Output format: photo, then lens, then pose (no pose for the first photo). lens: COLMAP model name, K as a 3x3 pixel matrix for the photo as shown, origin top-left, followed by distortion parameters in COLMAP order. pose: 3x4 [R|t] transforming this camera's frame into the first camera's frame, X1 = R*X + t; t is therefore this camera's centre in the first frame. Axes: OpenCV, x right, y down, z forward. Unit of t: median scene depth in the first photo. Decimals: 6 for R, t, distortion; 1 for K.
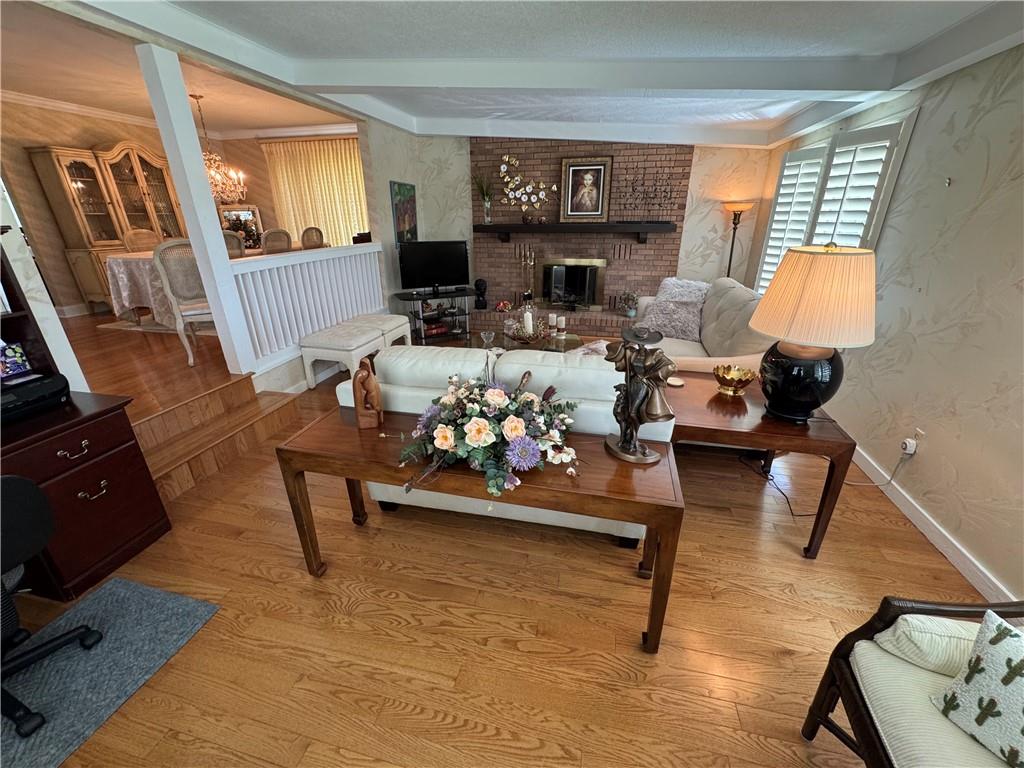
lens RADIAL K [[409.1, 0, 510.9], [0, 409.1, 382.8], [0, 0, 1]] dist [-0.003243, 0.000179]
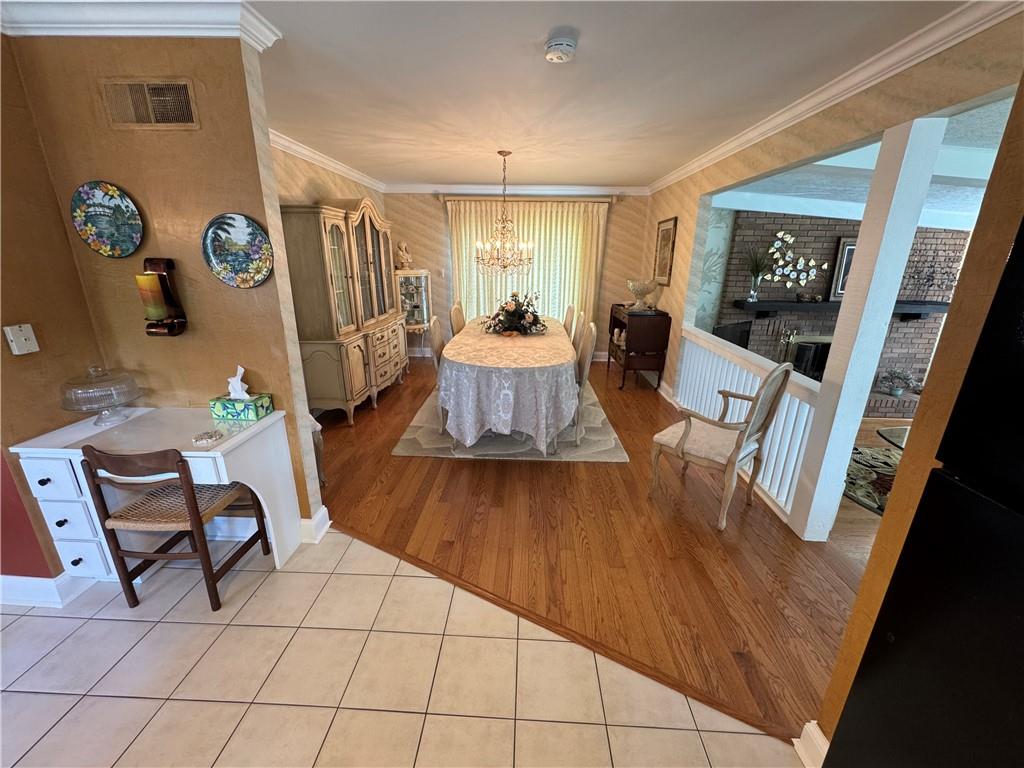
lens RADIAL K [[409.1, 0, 510.9], [0, 409.1, 382.8], [0, 0, 1]] dist [-0.003243, 0.000179]
pose [[0.981893, -0.036336, 0.185920, -0.811842], [0.052501, 0.995185, -0.082772, -0.164897], [-0.182017, 0.091035, 0.979072, 0.224167]]
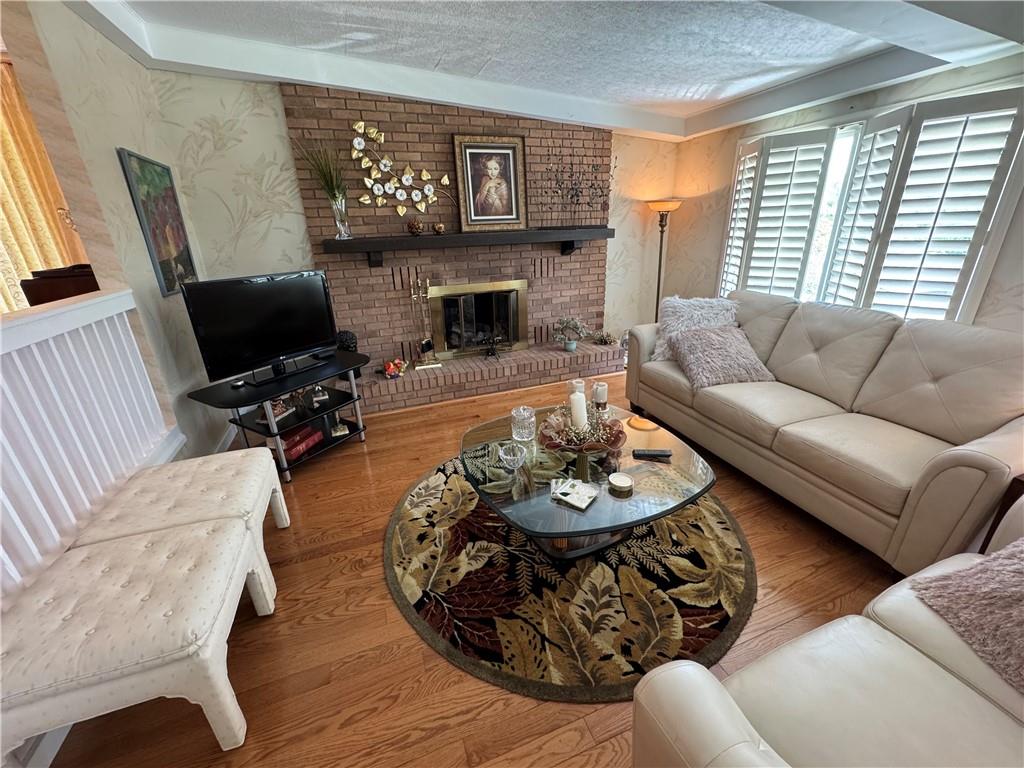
lens RADIAL K [[409.1, 0, 510.9], [0, 409.1, 382.8], [0, 0, 1]] dist [-0.003243, 0.000179]
pose [[0.831463, -0.218619, 0.510759, -0.213470], [0.235190, 0.971392, 0.032917, -0.159524], [-0.503343, 0.092756, 0.859093, 0.419425]]
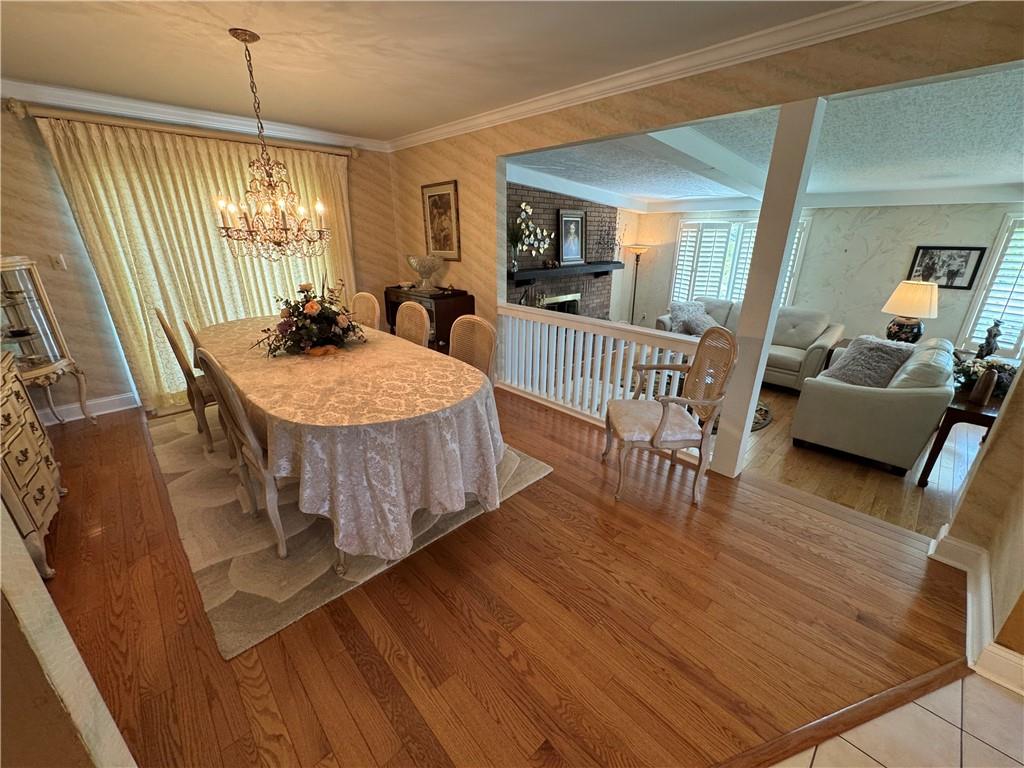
lens RADIAL K [[409.1, 0, 510.9], [0, 409.1, 382.8], [0, 0, 1]] dist [-0.003243, 0.000179]
pose [[0.544792, -0.279378, 0.790664, -0.939473], [0.311032, 0.942936, 0.118872, -0.271306], [-0.778756, 0.181161, 0.600599, 0.505650]]
